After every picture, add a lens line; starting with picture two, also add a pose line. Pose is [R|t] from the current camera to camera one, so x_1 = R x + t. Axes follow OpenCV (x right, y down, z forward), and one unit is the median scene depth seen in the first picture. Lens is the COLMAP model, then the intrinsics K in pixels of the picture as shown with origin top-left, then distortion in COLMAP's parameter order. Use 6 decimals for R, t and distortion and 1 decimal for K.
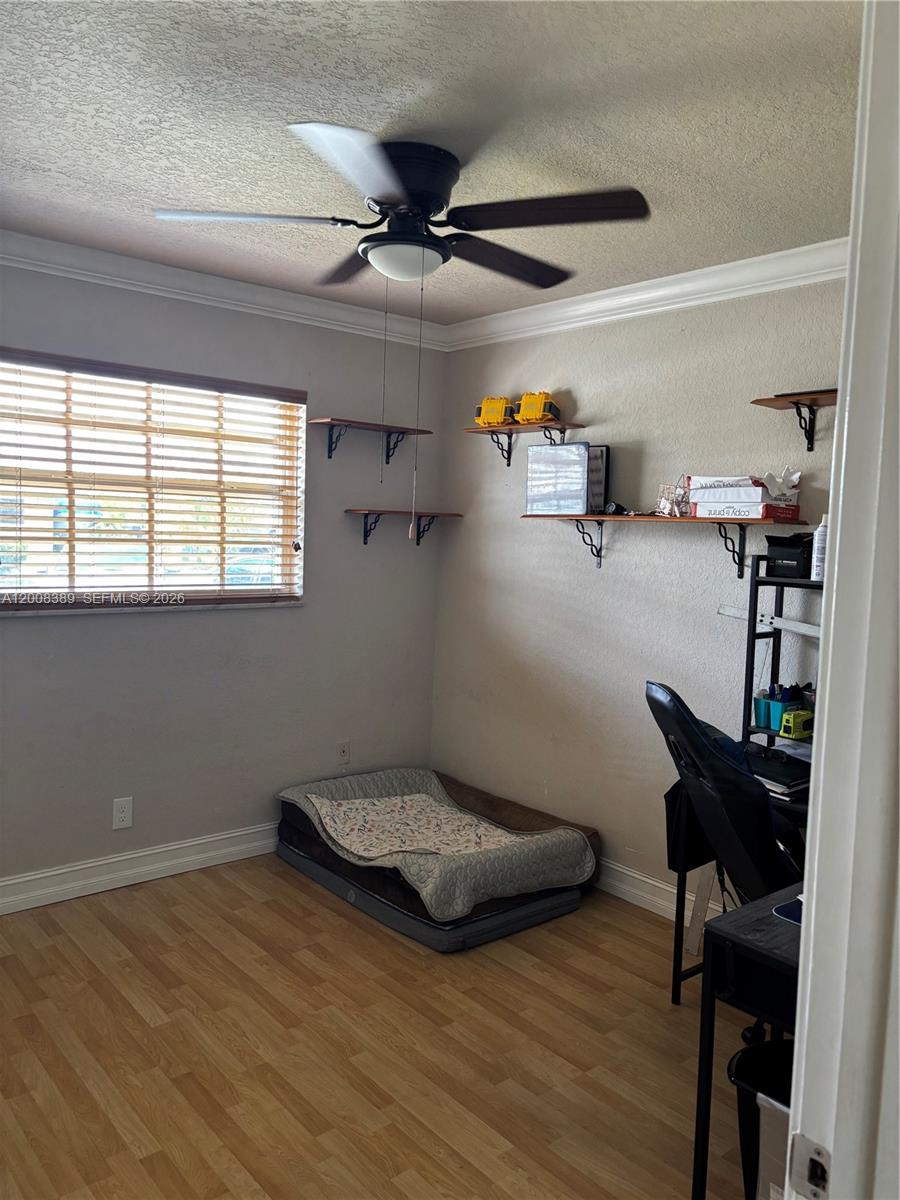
lens RADIAL K [[900.0, 0, 451.7], [0, 900.0, 592.5], [0, 0, 1]] dist [0.019045, -0.008873]
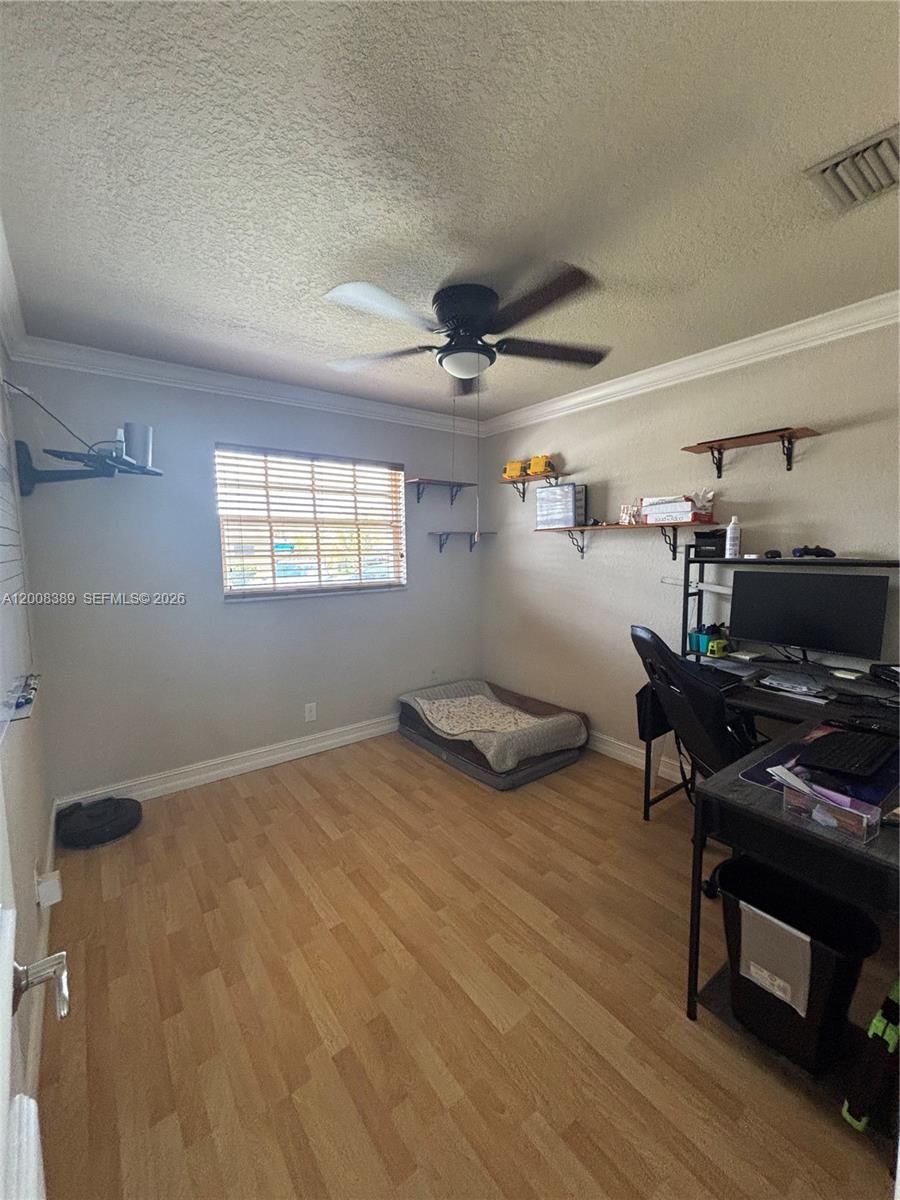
lens RADIAL K [[488.0, 0, 458.3], [0, 488.0, 597.7], [0, 0, 1]] dist [0.009349, -0.000197]
pose [[0.997883, -0.040772, -0.050657, -0.029460], [0.042407, 0.998600, 0.031620, 0.007955], [0.049297, -0.033701, 0.998215, 0.100443]]
